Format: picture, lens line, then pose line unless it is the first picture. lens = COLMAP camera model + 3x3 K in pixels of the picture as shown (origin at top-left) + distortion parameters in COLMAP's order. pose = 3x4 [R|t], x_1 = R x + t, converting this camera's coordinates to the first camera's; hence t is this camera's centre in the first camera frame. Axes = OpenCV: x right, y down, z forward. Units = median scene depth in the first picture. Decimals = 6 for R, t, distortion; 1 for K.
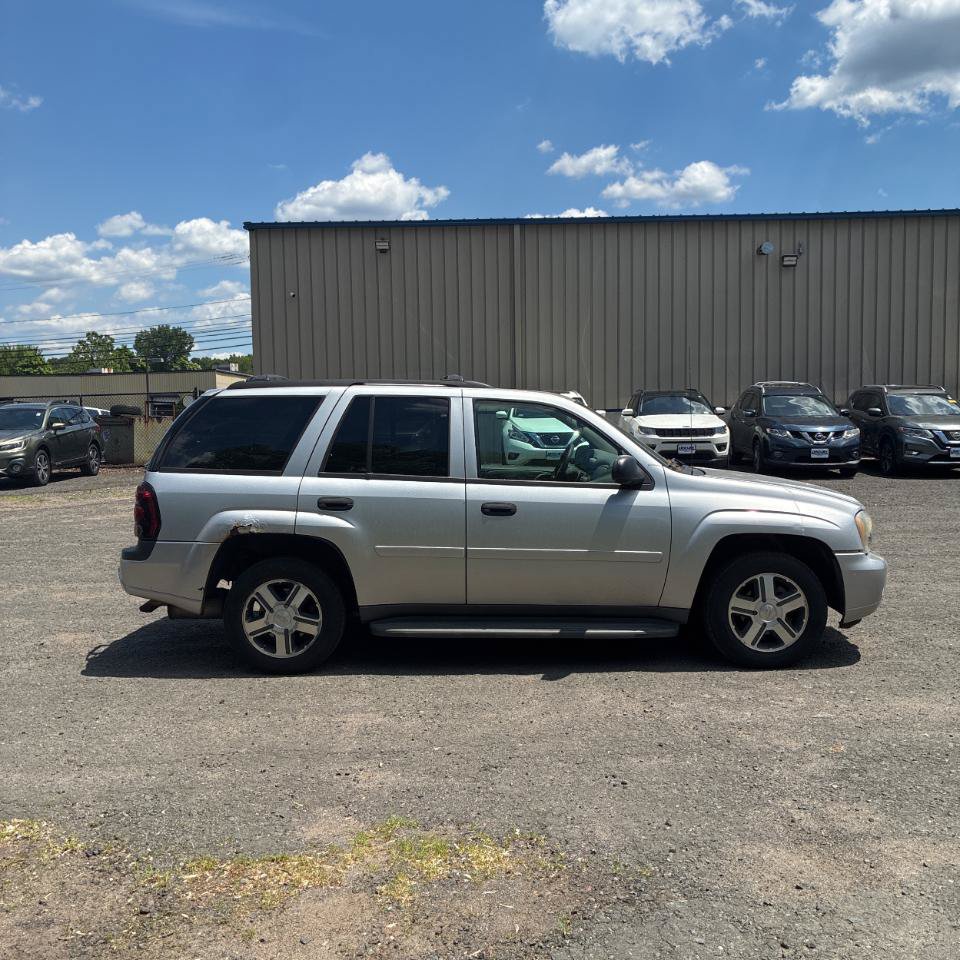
lens RADIAL K [[973.9, 0, 481.5], [0, 973.9, 469.4], [0, 0, 1]] dist [0.025033, 0.000000]
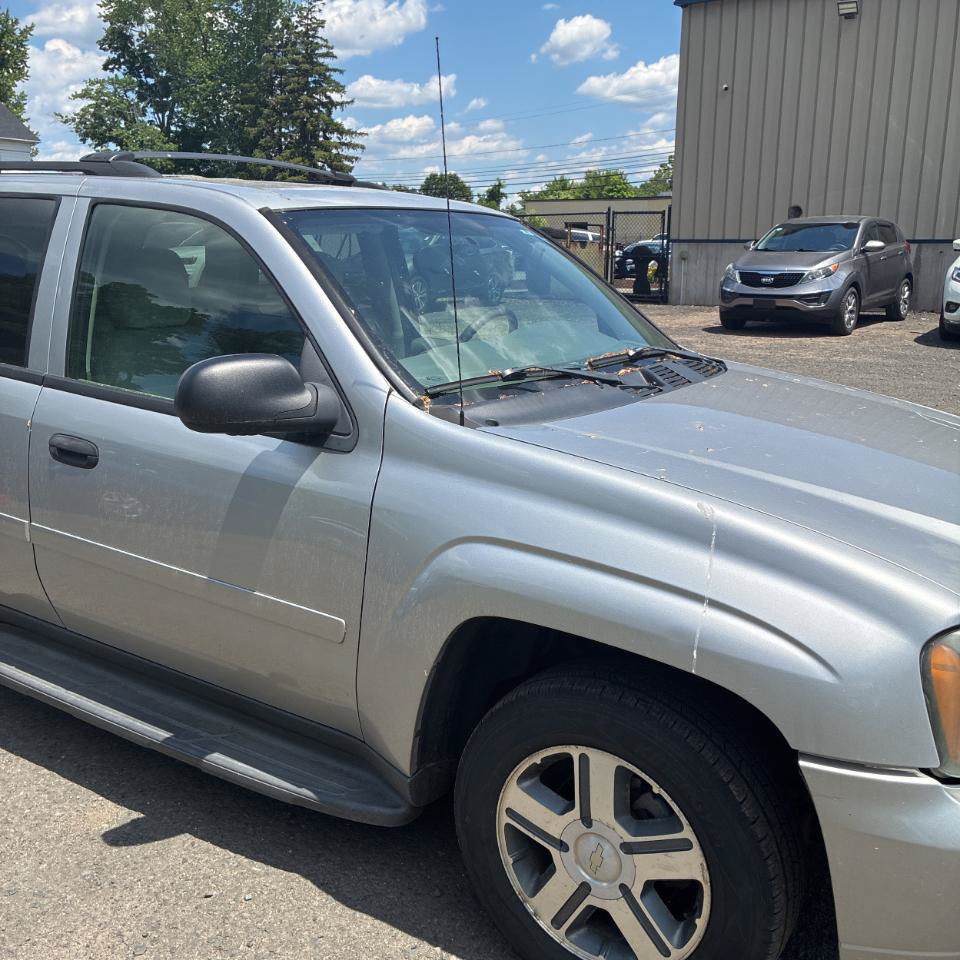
lens RADIAL K [[973.9, 0, 485.6], [0, 973.9, 466.2], [0, 0, 1]] dist [0.025033, 0.000000]
pose [[0.840879, 0.138632, -0.523167, 0.414944], [-0.047693, 0.981858, 0.183522, -0.044322], [0.539117, -0.129368, 0.832236, 0.713592]]
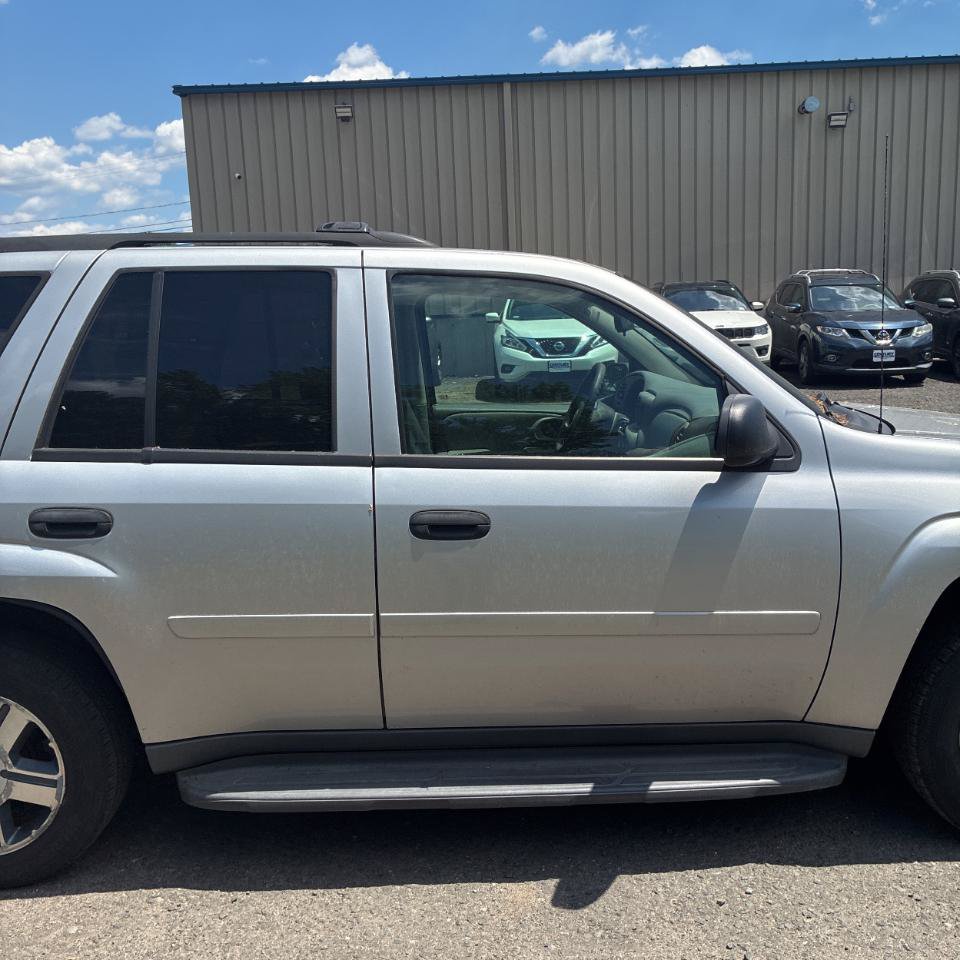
lens RADIAL K [[973.9, 0, 494.0], [0, 973.9, 481.6], [0, 0, 1]] dist [0.025033, 0.000000]
pose [[0.999644, -0.024180, 0.011260, 0.032847], [0.022813, 0.993803, 0.108791, -0.025265], [-0.013820, -0.108495, 0.994001, 0.558069]]
